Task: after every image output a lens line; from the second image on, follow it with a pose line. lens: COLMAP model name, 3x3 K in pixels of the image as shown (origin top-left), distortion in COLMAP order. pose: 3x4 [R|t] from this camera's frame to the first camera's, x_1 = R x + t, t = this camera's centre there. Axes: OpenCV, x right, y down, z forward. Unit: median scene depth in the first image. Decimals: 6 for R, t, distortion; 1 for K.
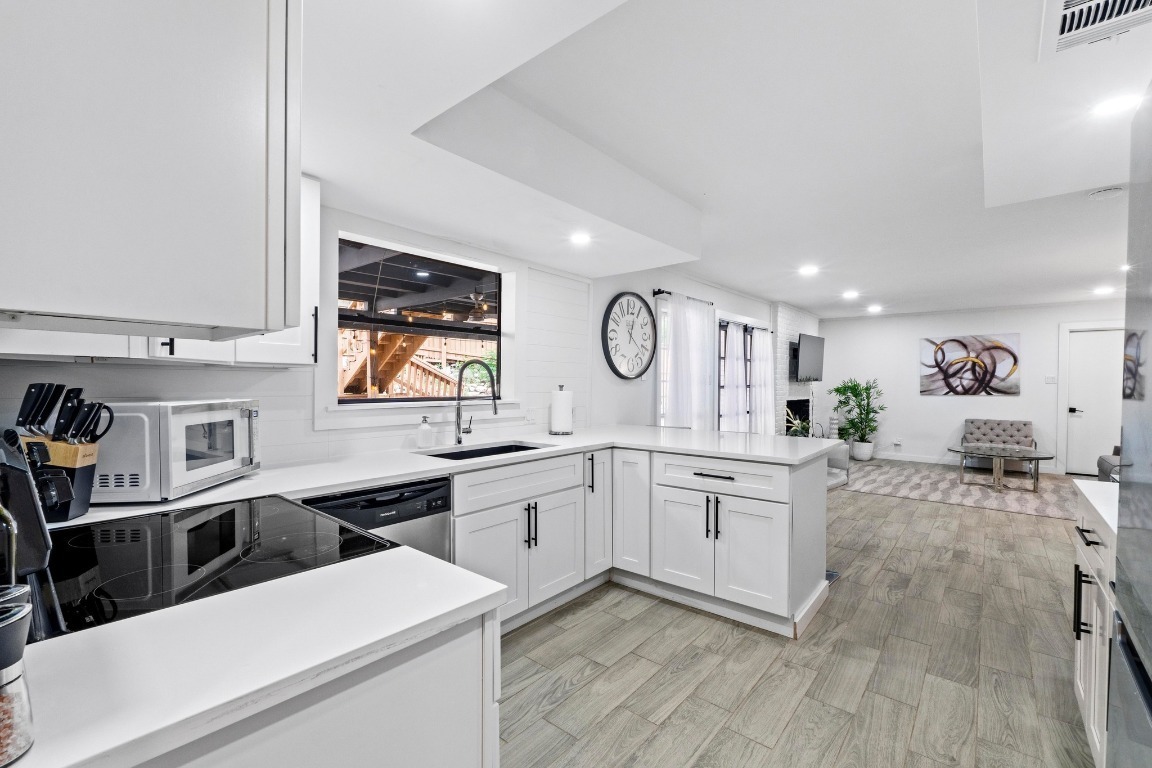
lens RADIAL K [[497.1, 0, 569.0], [0, 497.1, 391.8], [0, 0, 1]] dist [0.000045, 0.000206]
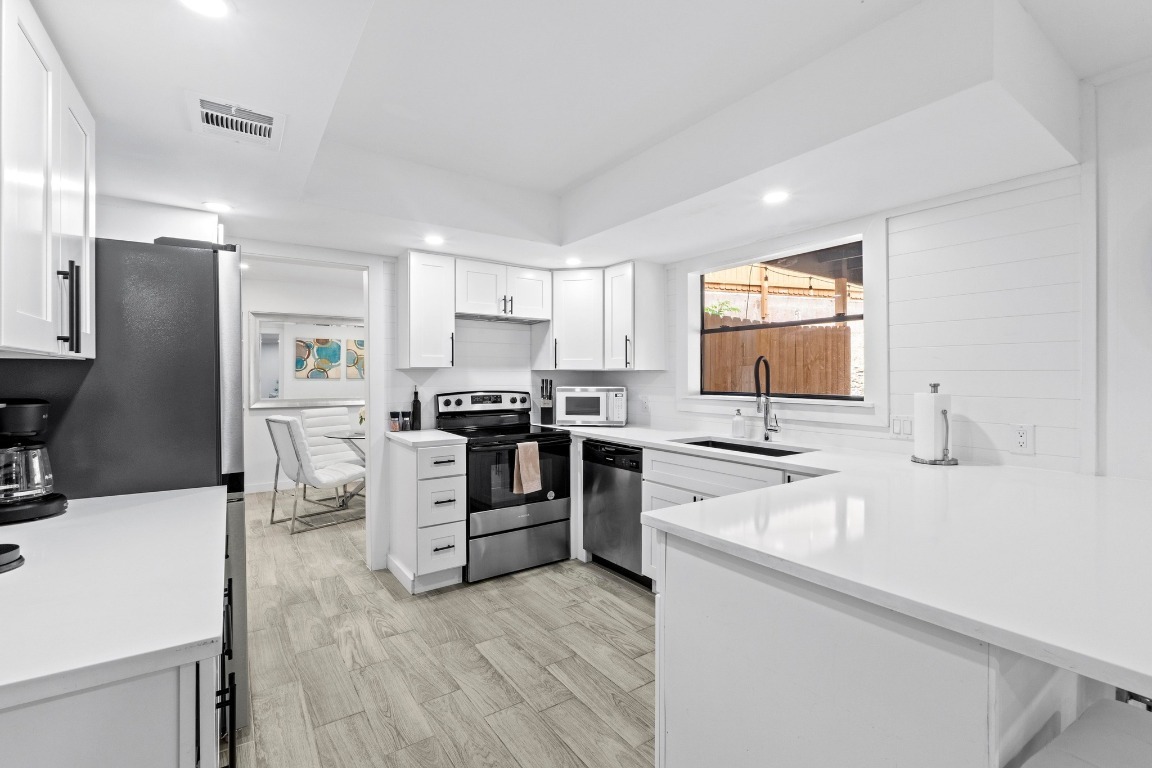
lens RADIAL K [[497.1, 0, 570.9], [0, 497.1, 377.9], [0, 0, 1]] dist [0.000045, 0.000206]
pose [[-0.254067, -0.001835, -0.967185, 1.148349], [-0.018465, 0.999825, 0.002954, -0.022611], [0.967010, 0.018609, -0.254056, 1.177581]]
